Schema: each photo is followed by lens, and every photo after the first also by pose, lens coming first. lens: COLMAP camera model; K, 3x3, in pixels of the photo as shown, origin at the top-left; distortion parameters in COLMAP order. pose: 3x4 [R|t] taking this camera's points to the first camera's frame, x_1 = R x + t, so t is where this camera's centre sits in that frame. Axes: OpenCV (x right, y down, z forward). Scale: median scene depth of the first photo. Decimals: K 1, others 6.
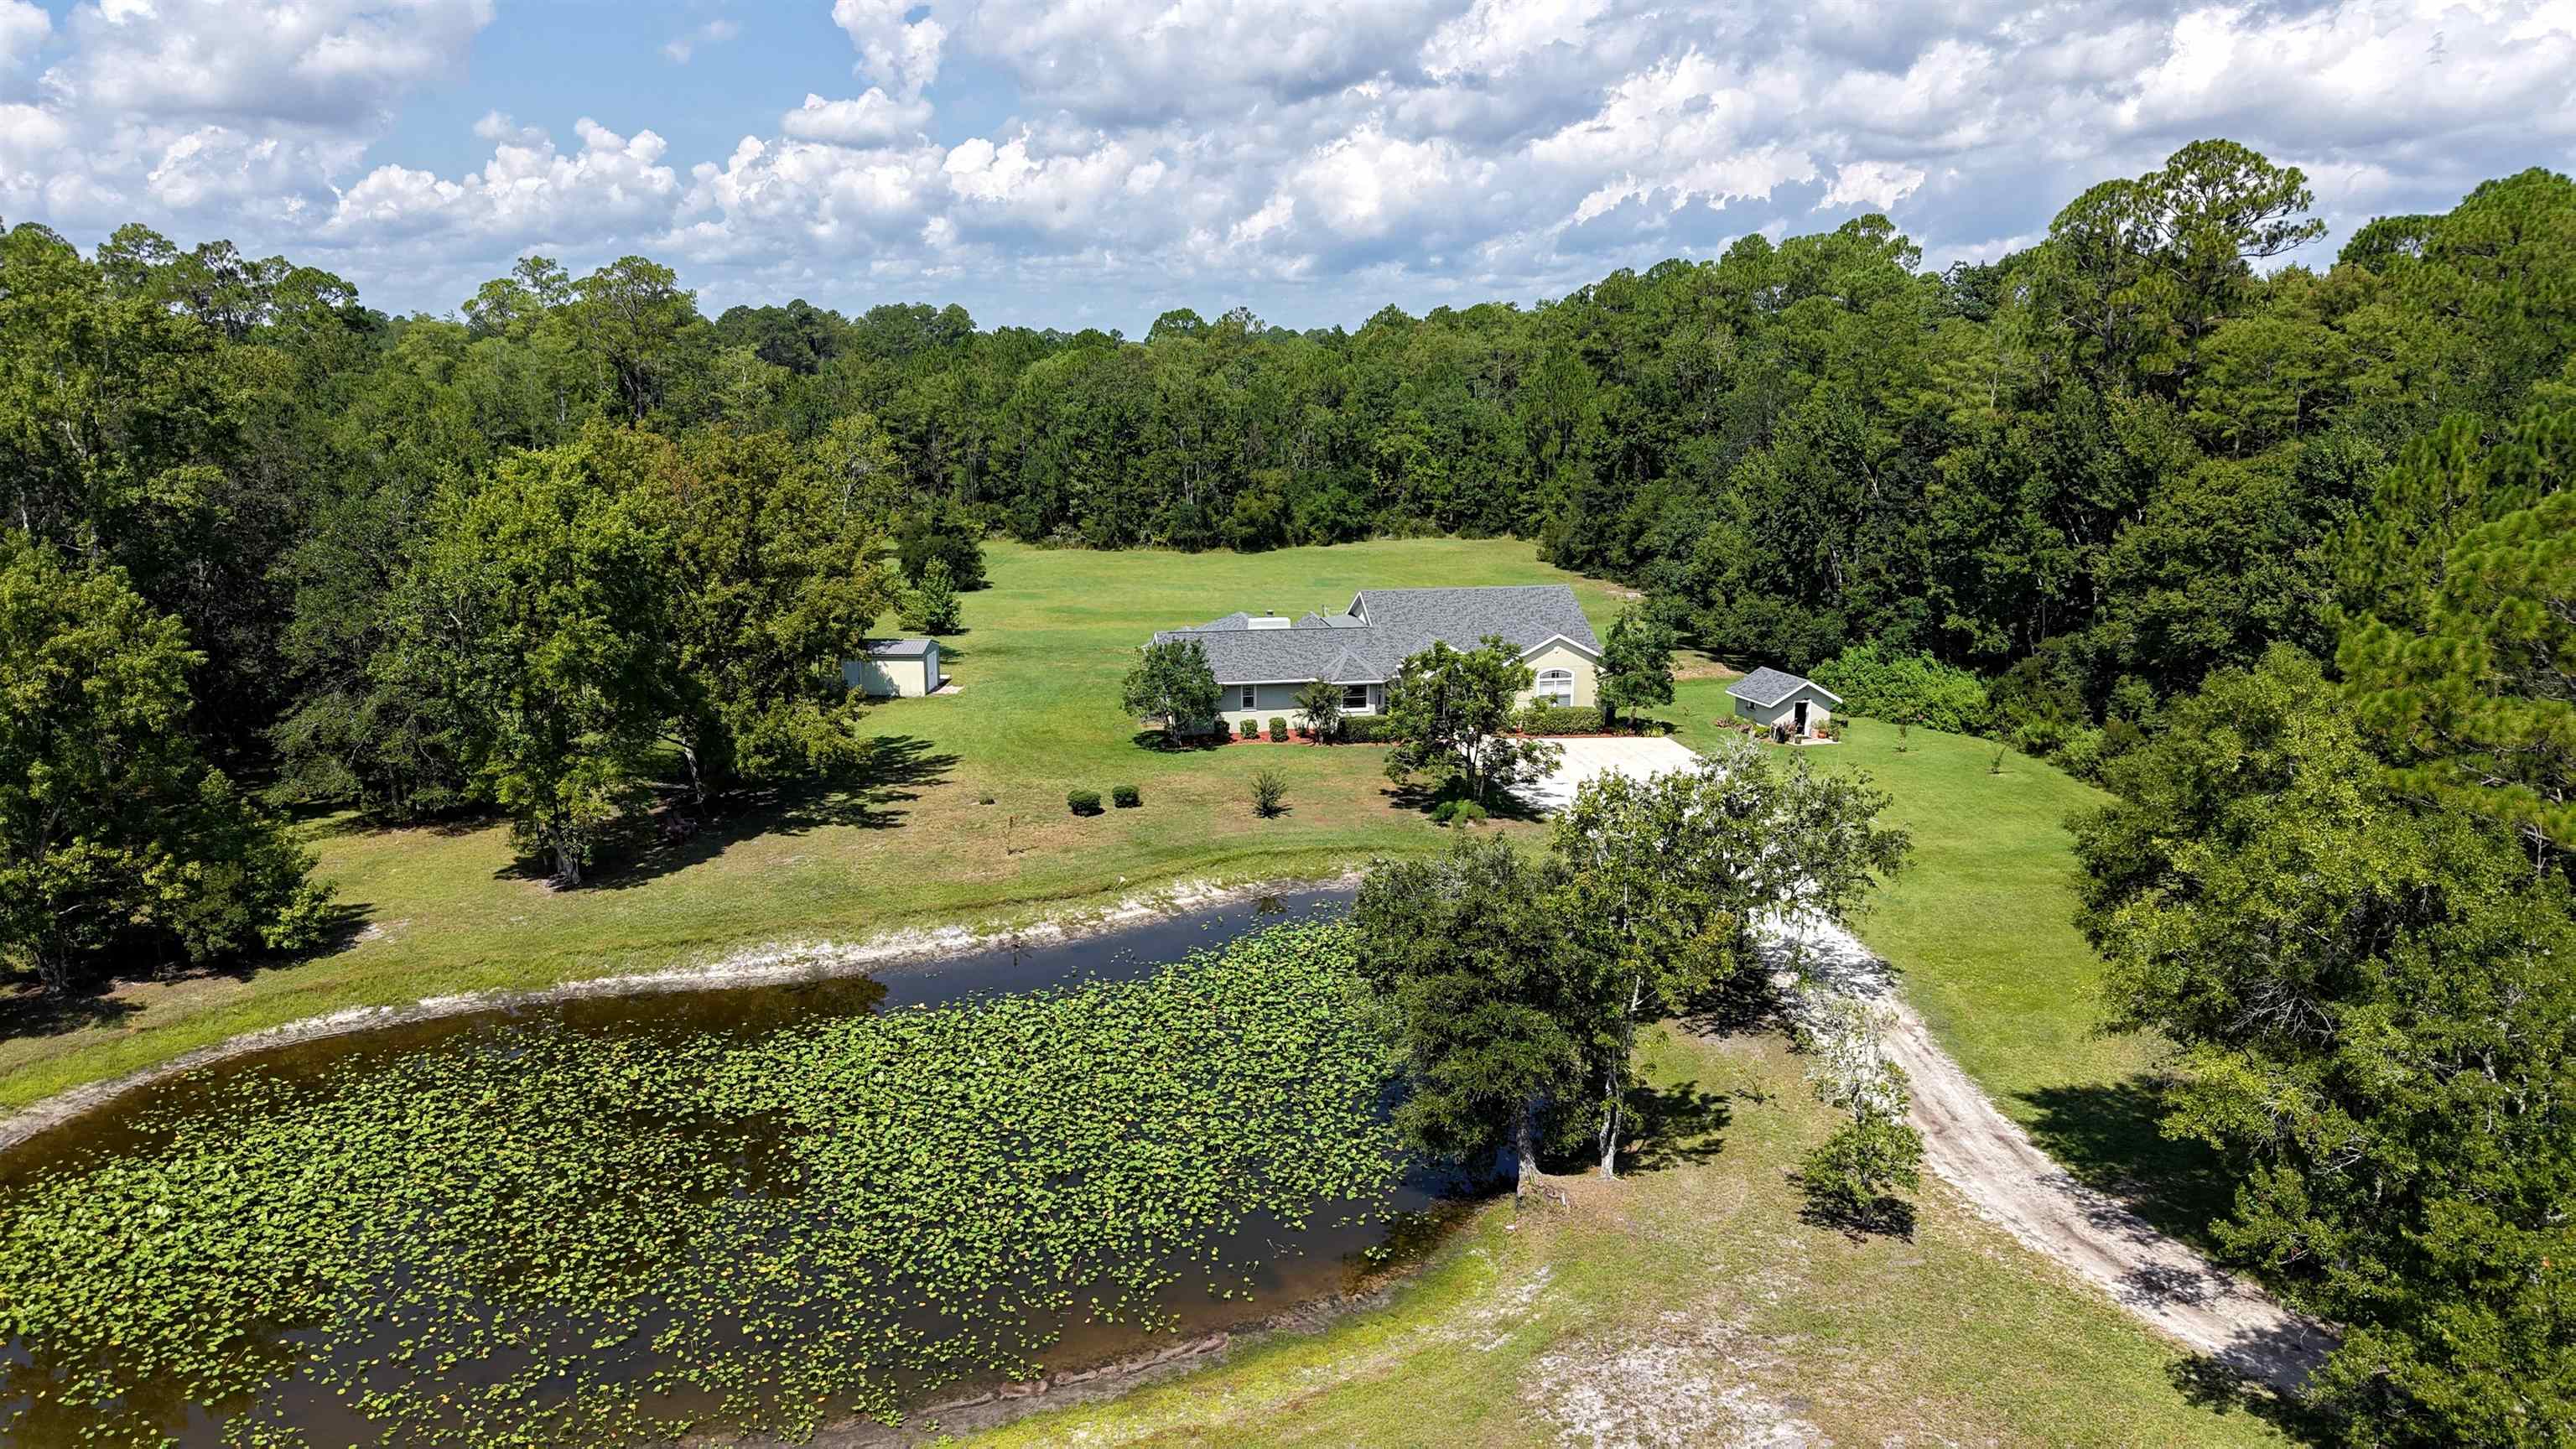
lens RADIAL K [[1725.7, 0, 1268.9], [0, 1725.7, 731.7], [0, 0, 1]] dist [0.044217, -0.043676]
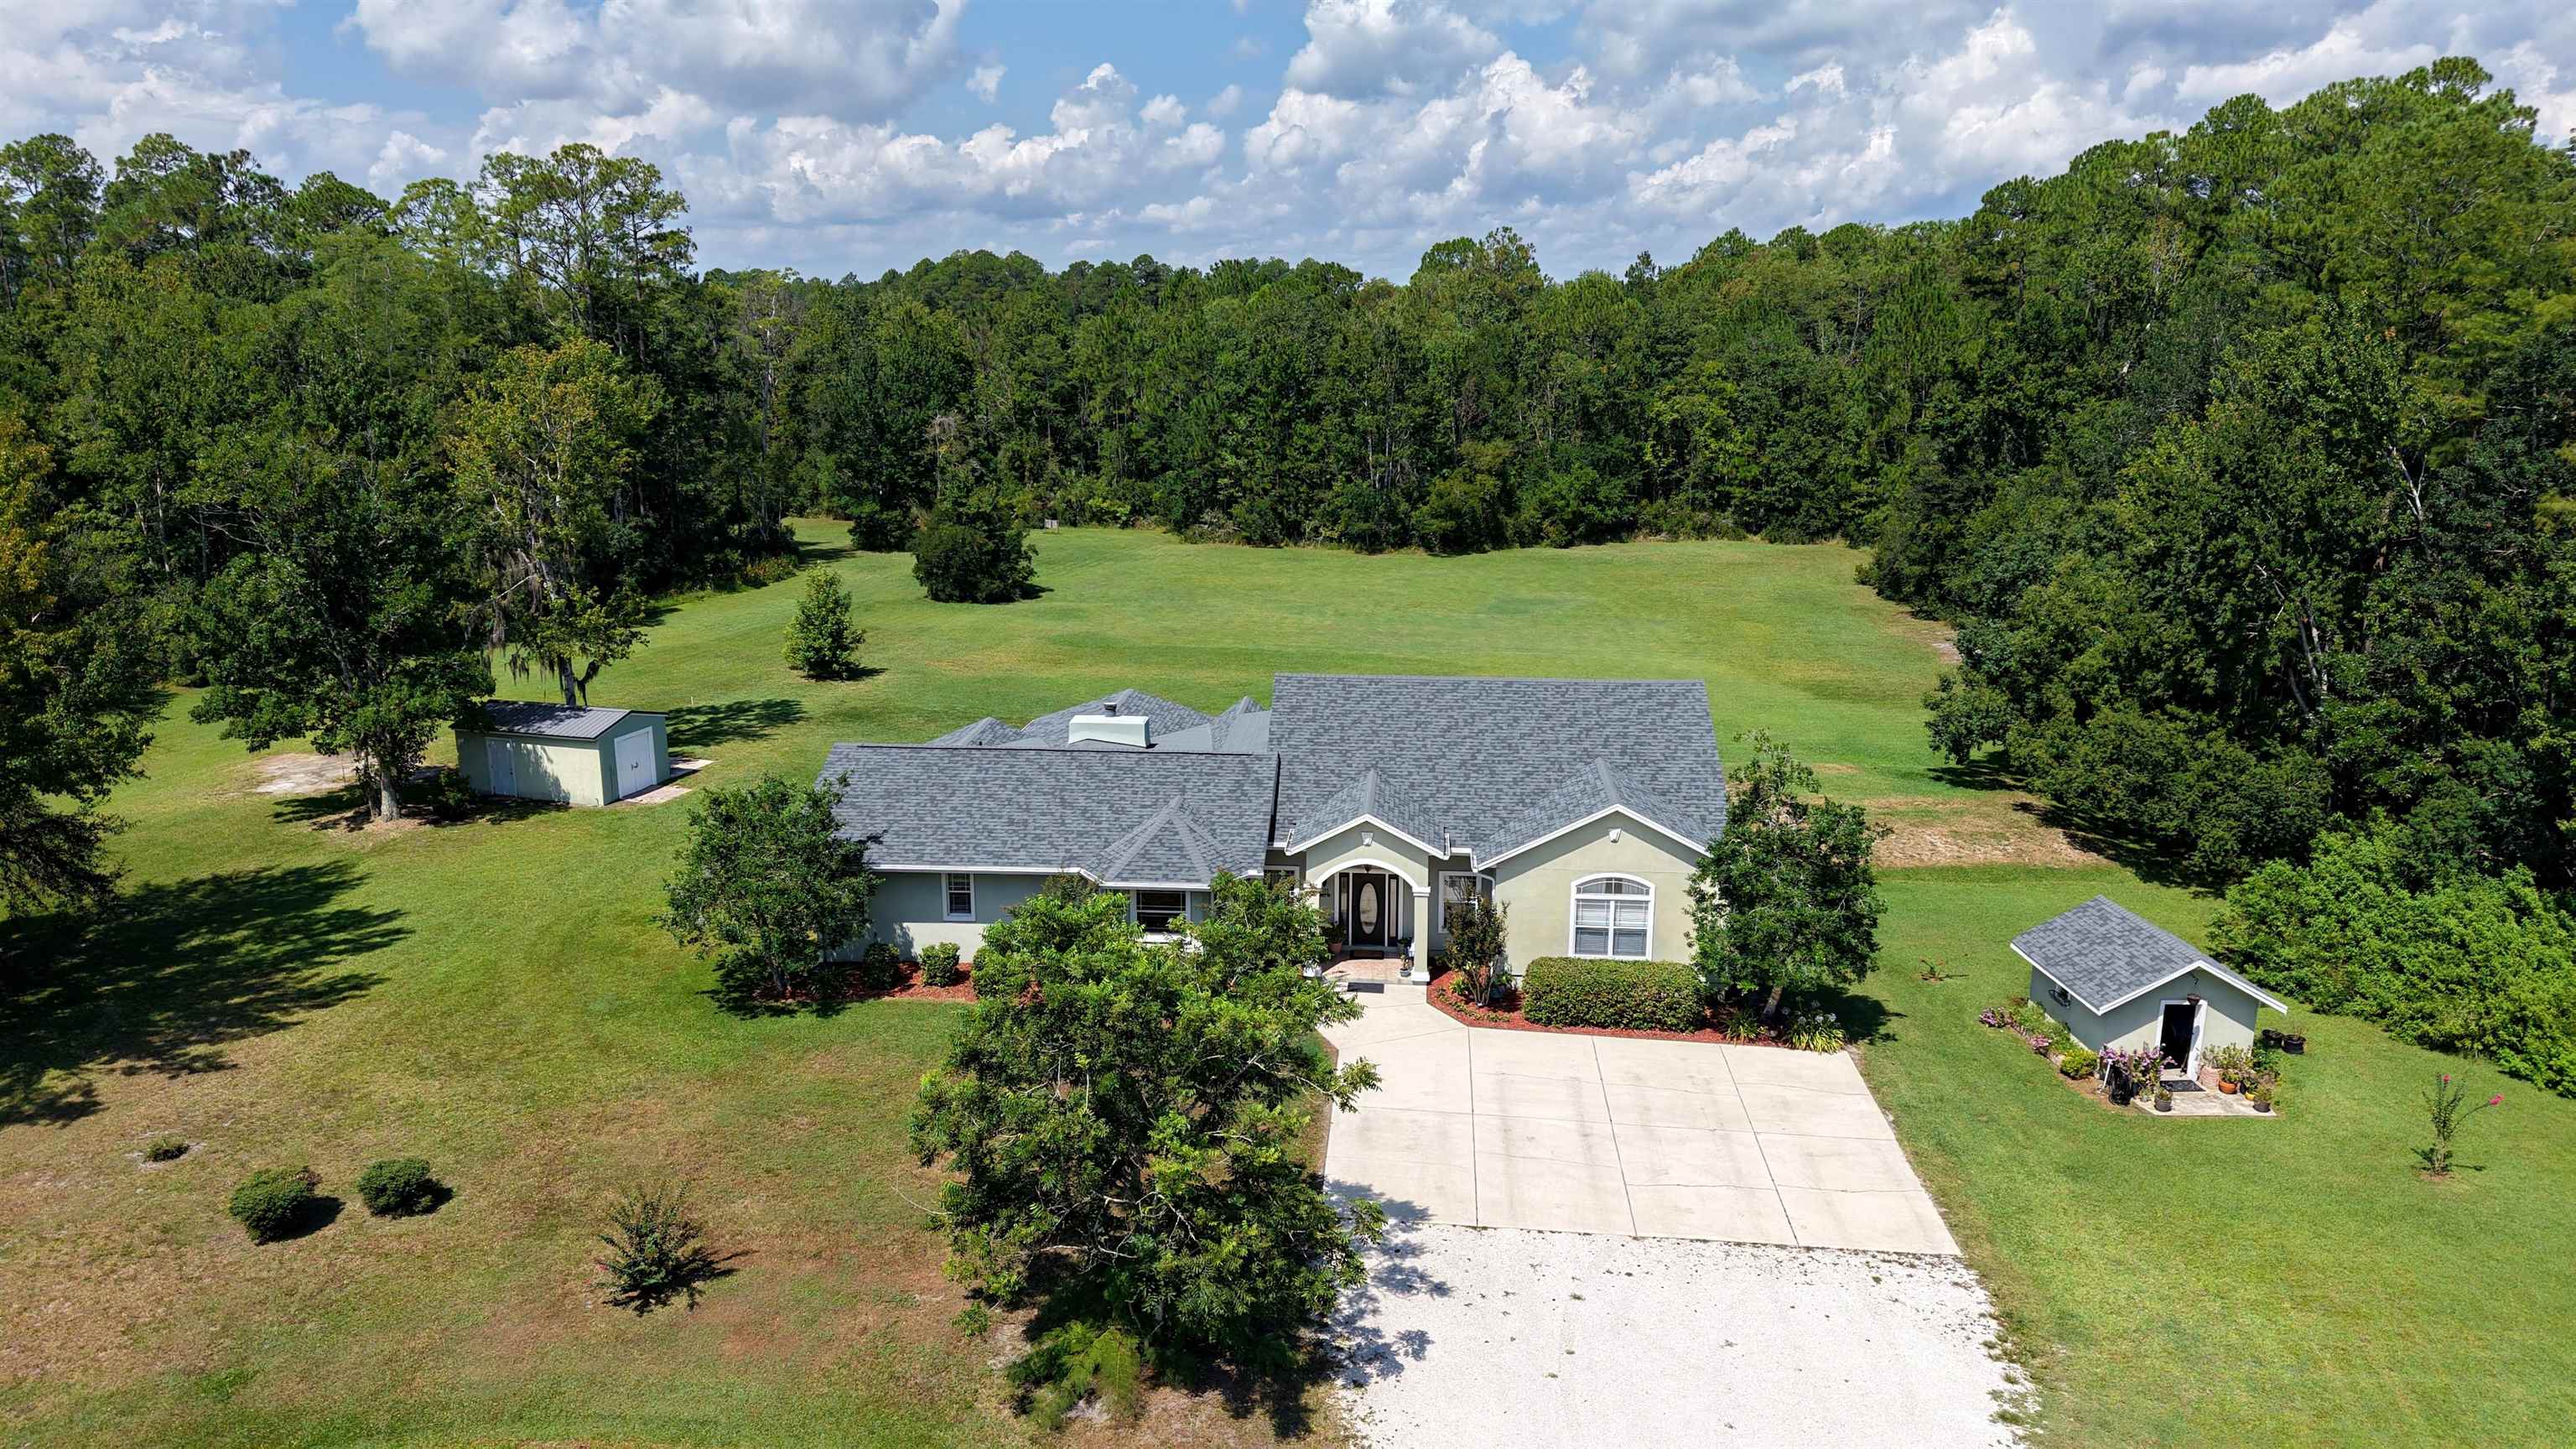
lens RADIAL K [[1725.7, 0, 1270.7], [0, 1725.7, 732.8], [0, 0, 1]] dist [0.044217, -0.043676]
pose [[0.967989, 0.057741, -0.244259, 0.200773], [-0.053330, 0.998273, 0.024641, -0.087142], [0.245260, -0.010826, 0.969397, 0.554860]]
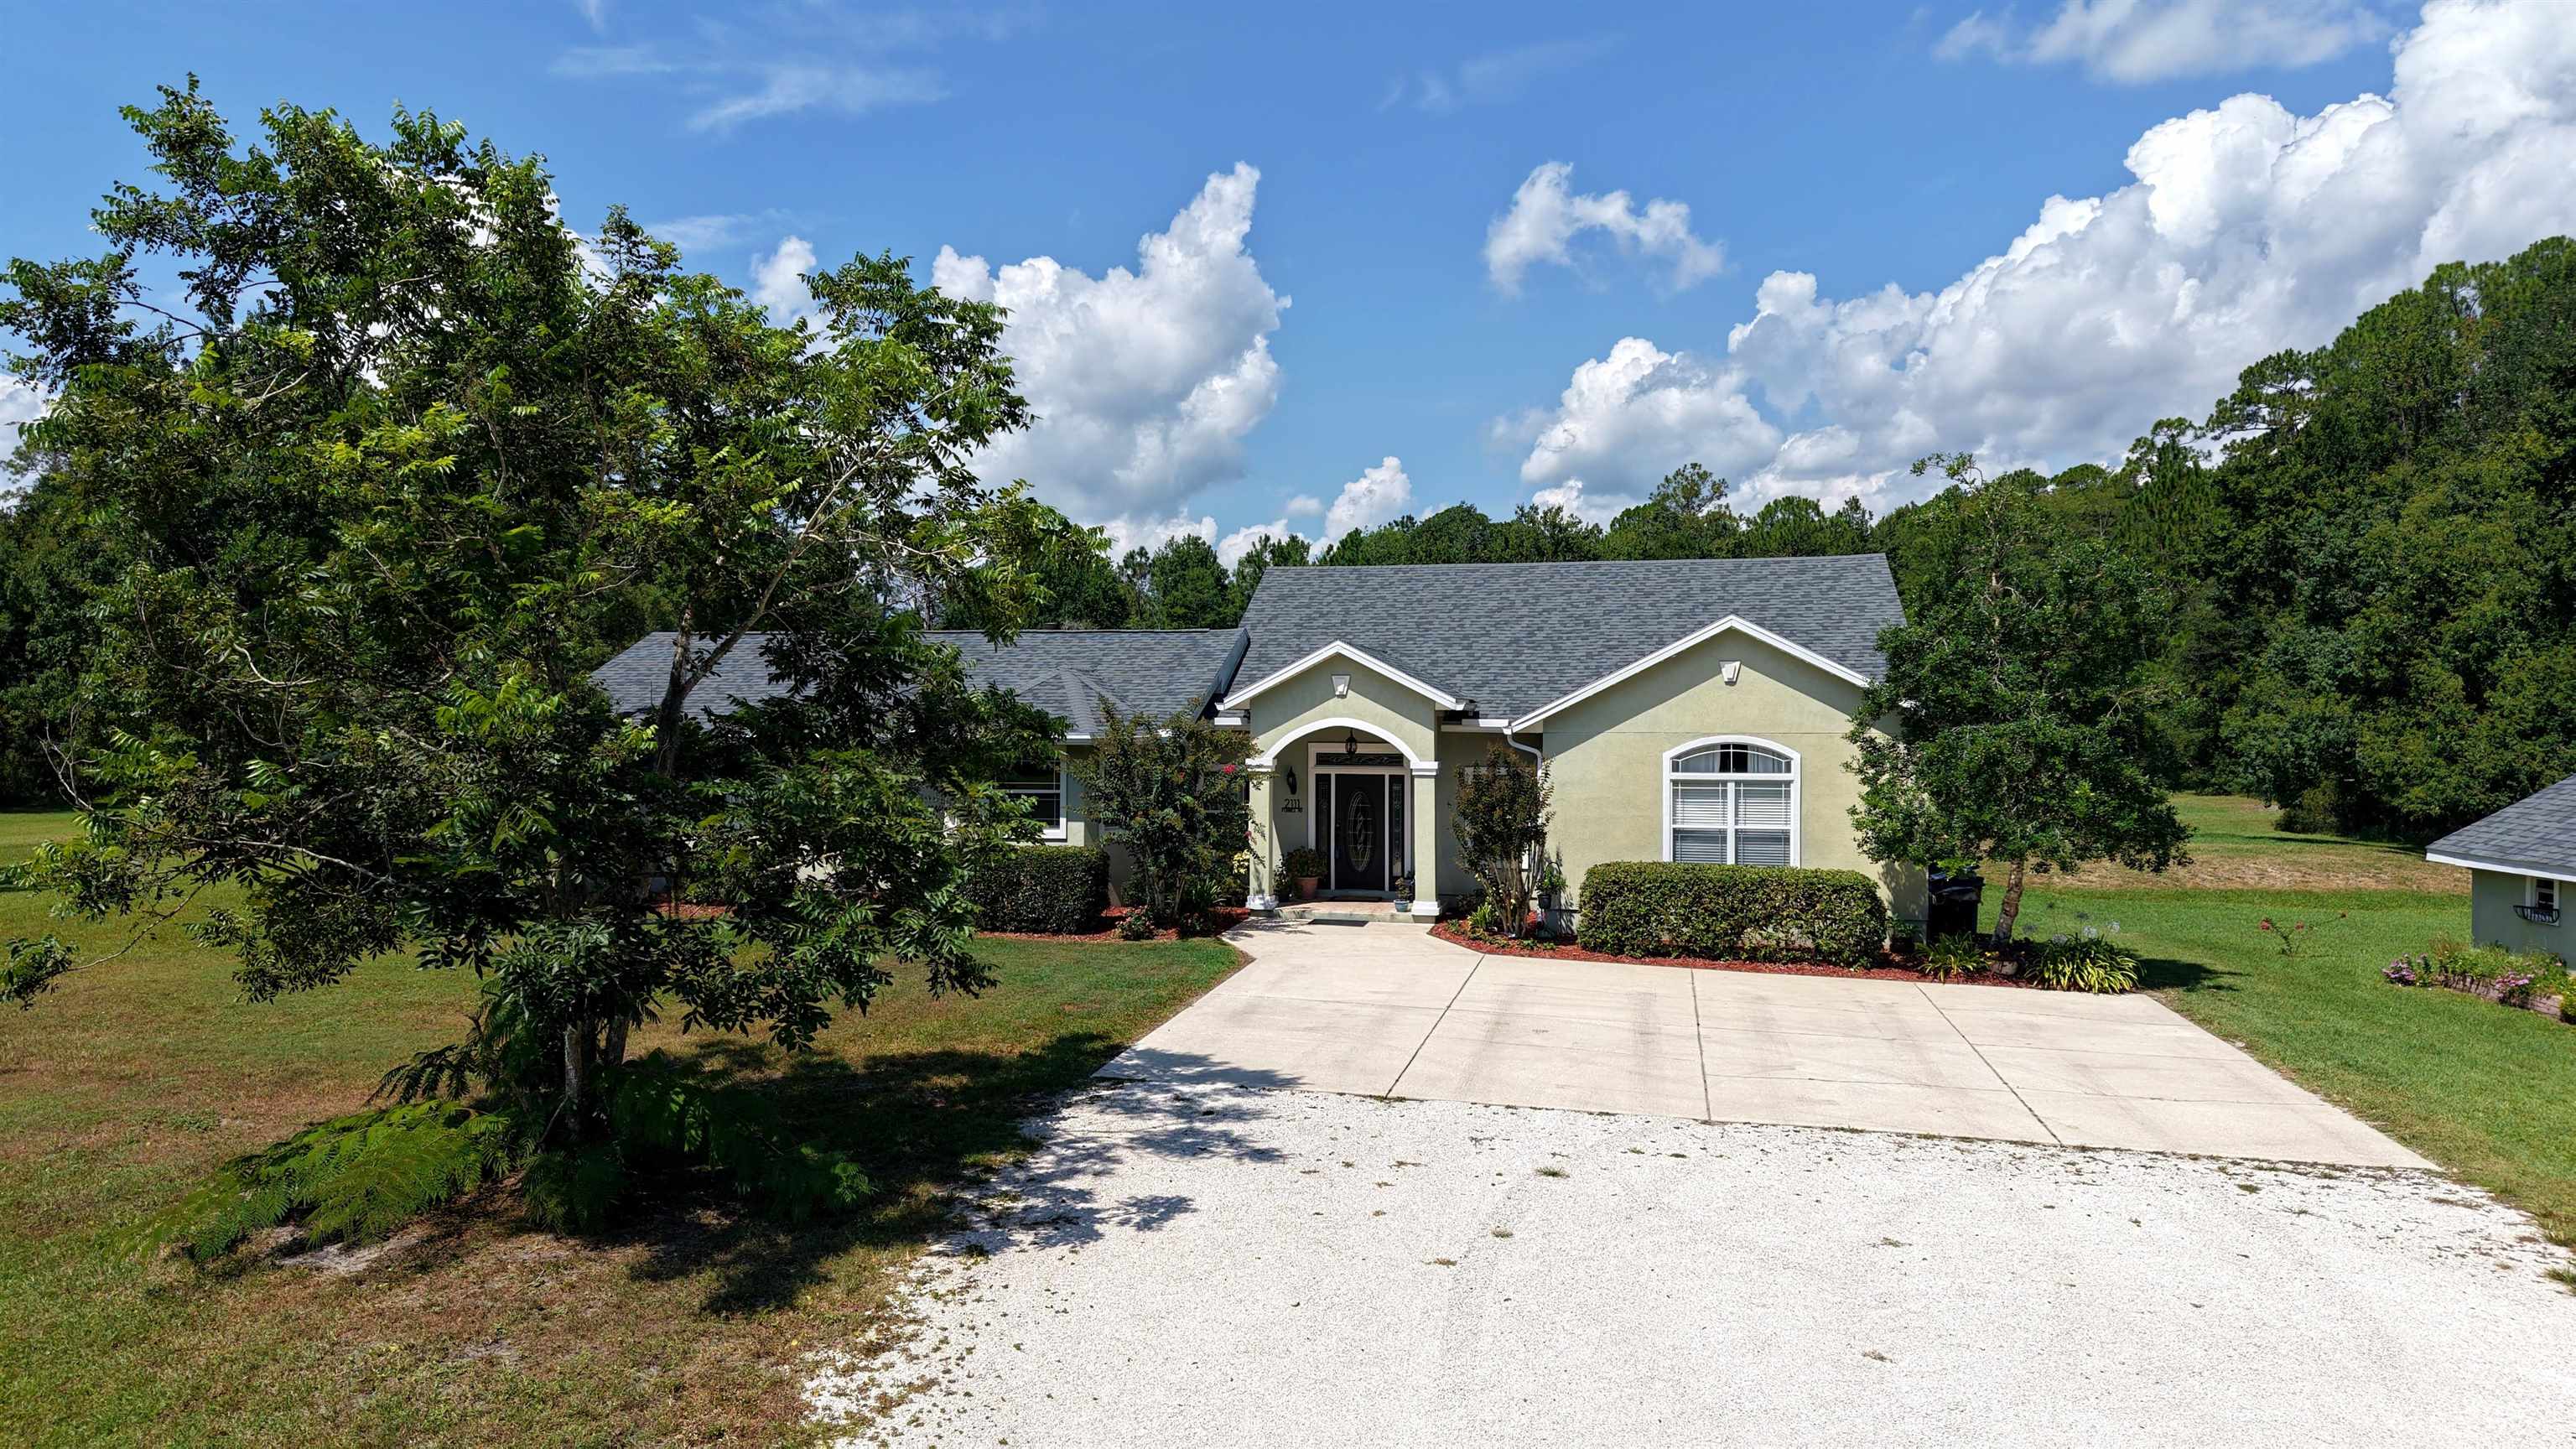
lens RADIAL K [[1725.7, 0, 1275.6], [0, 1725.7, 726.4], [0, 0, 1]] dist [0.044217, -0.043676]
pose [[0.927778, 0.005408, -0.373094, 0.217574], [-0.082368, 0.978197, -0.190647, 0.025530], [0.363929, 0.207609, 0.907995, 0.747911]]
